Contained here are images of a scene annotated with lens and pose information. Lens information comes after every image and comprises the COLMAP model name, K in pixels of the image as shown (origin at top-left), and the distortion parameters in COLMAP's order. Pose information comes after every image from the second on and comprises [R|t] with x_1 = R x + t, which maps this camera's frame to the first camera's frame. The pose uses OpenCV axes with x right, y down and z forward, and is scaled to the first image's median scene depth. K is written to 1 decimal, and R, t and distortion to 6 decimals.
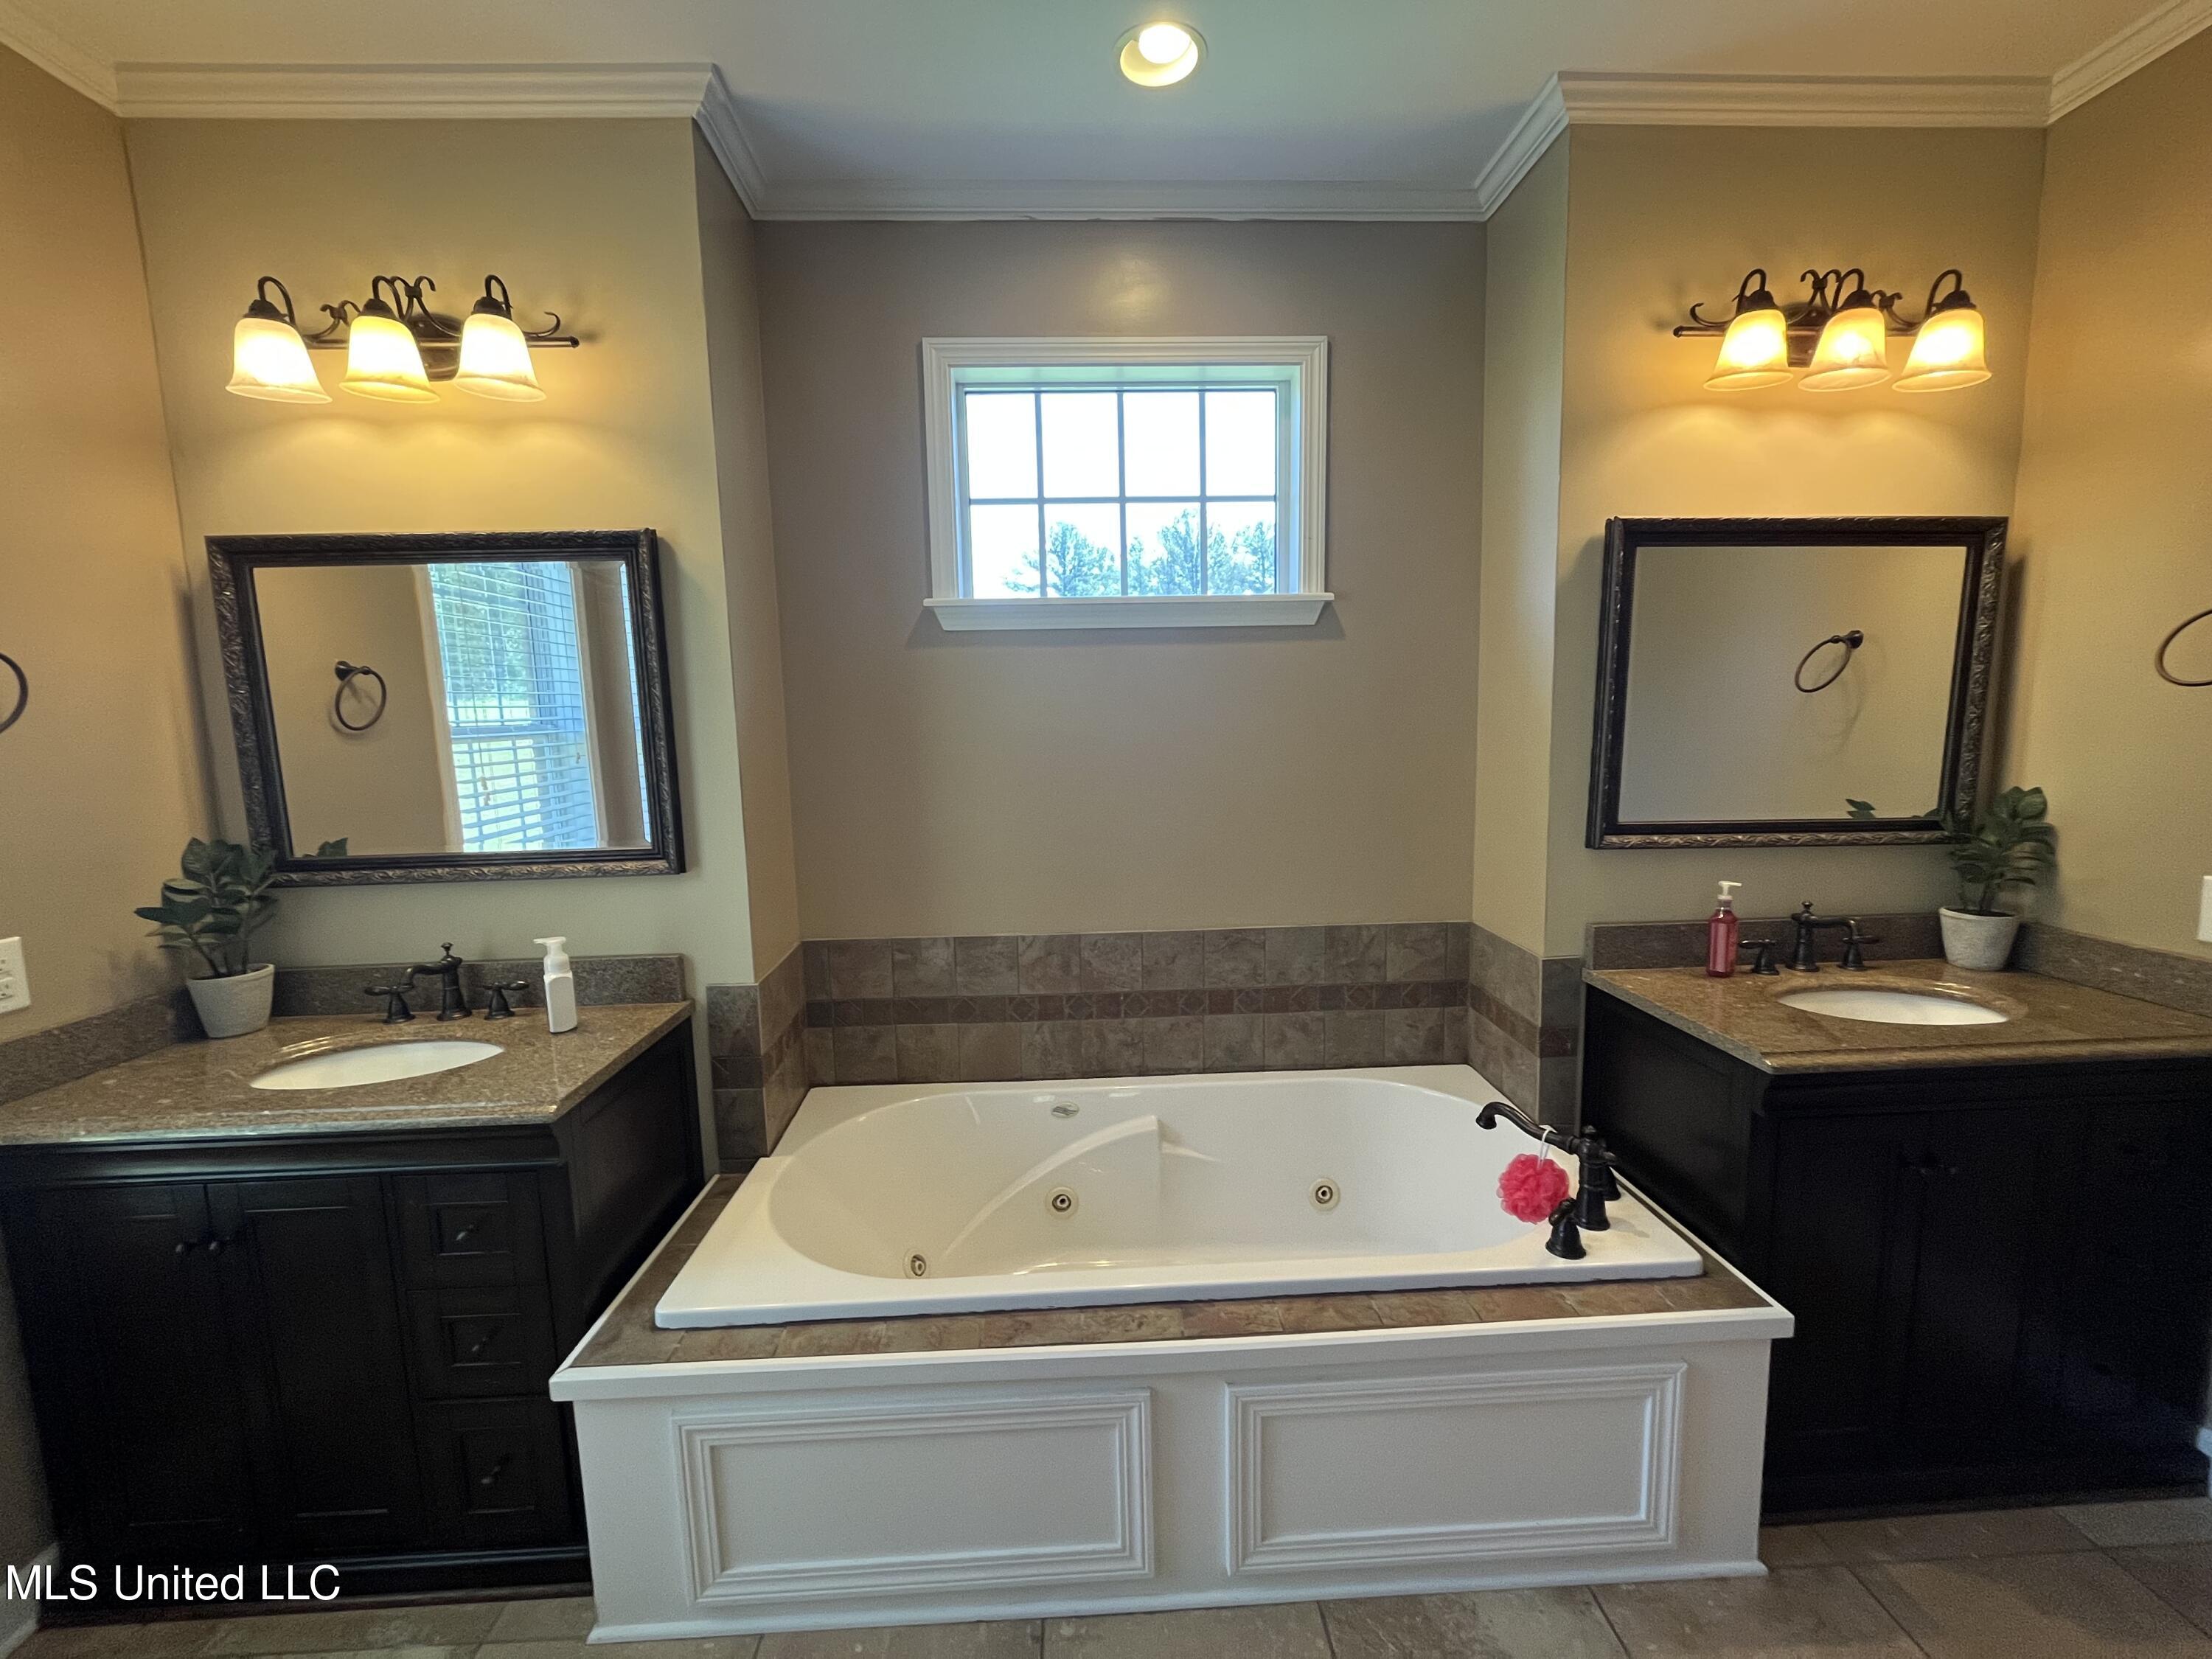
lens RADIAL K [[889.3, 0, 1110.7], [0, 889.3, 822.5], [0, 0, 1]] dist [-0.004239, -0.000357]
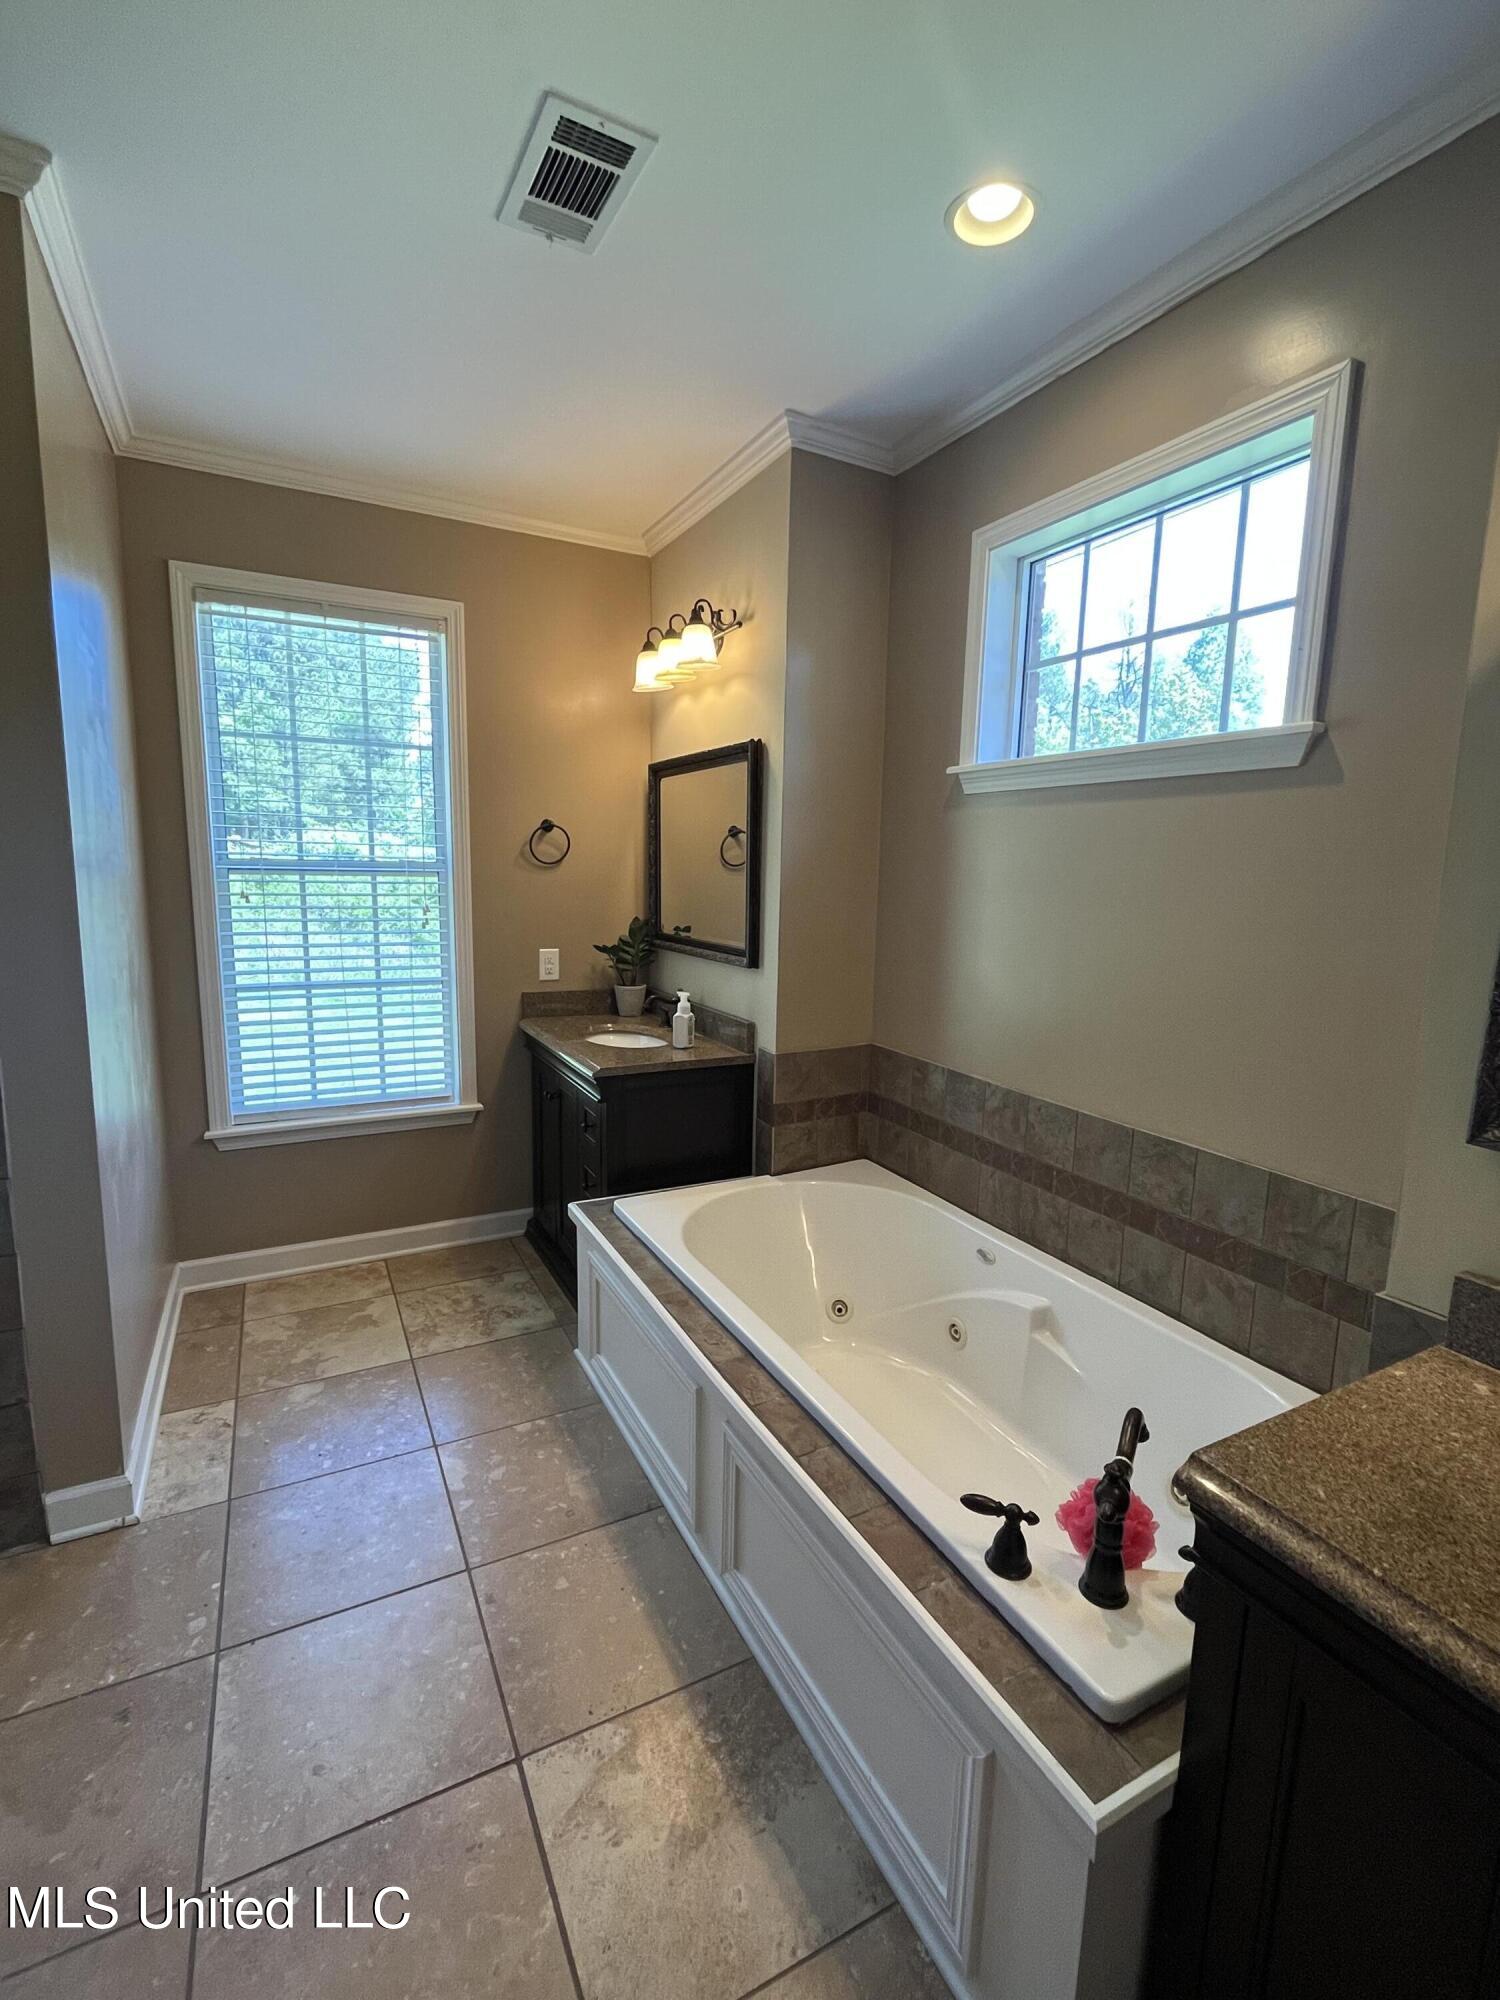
lens RADIAL K [[892.0, 0, 759.5], [0, 892.0, 1004.3], [0, 0, 1]] dist [-0.004985, -0.000202]
pose [[0.433967, 0.168760, -0.884982, 0.736807], [-0.140092, 0.982991, 0.118753, -0.053986], [0.889970, 0.072444, 0.450227, 0.287103]]
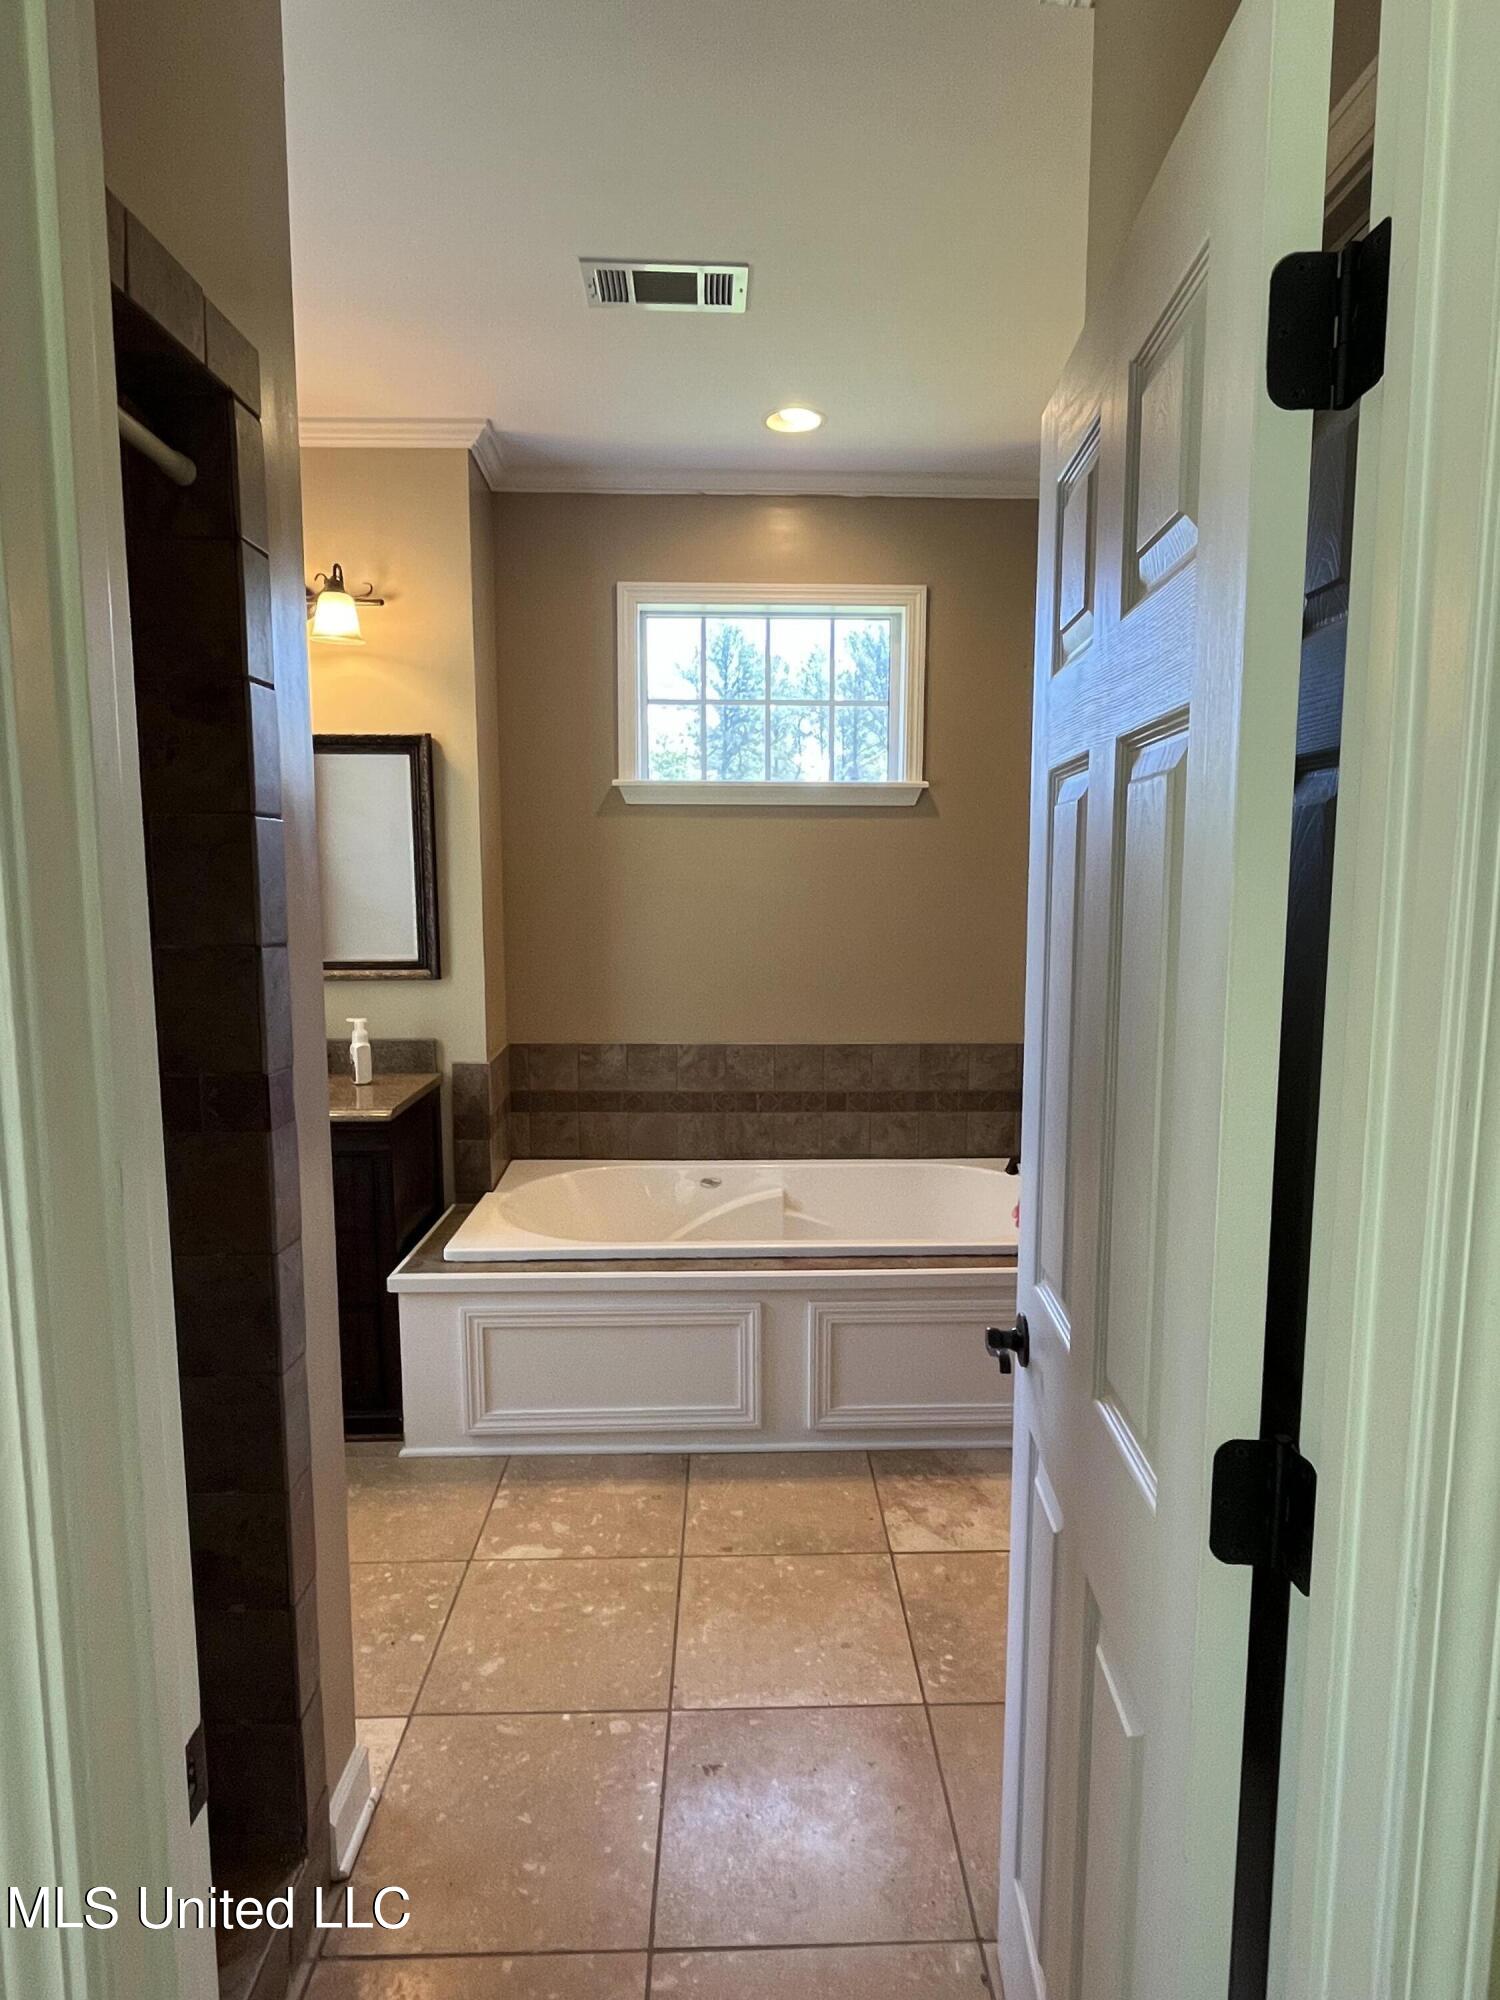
lens RADIAL K [[1127.5, 0, 758.1], [0, 1127.5, 1011.3], [0, 0, 1]] dist [-0.002470, -0.000797]
pose [[0.999548, 0.025657, -0.015678, 0.037296], [-0.025561, 0.999653, 0.006337, 0.070568], [0.015835, -0.005933, 0.999857, -0.640469]]
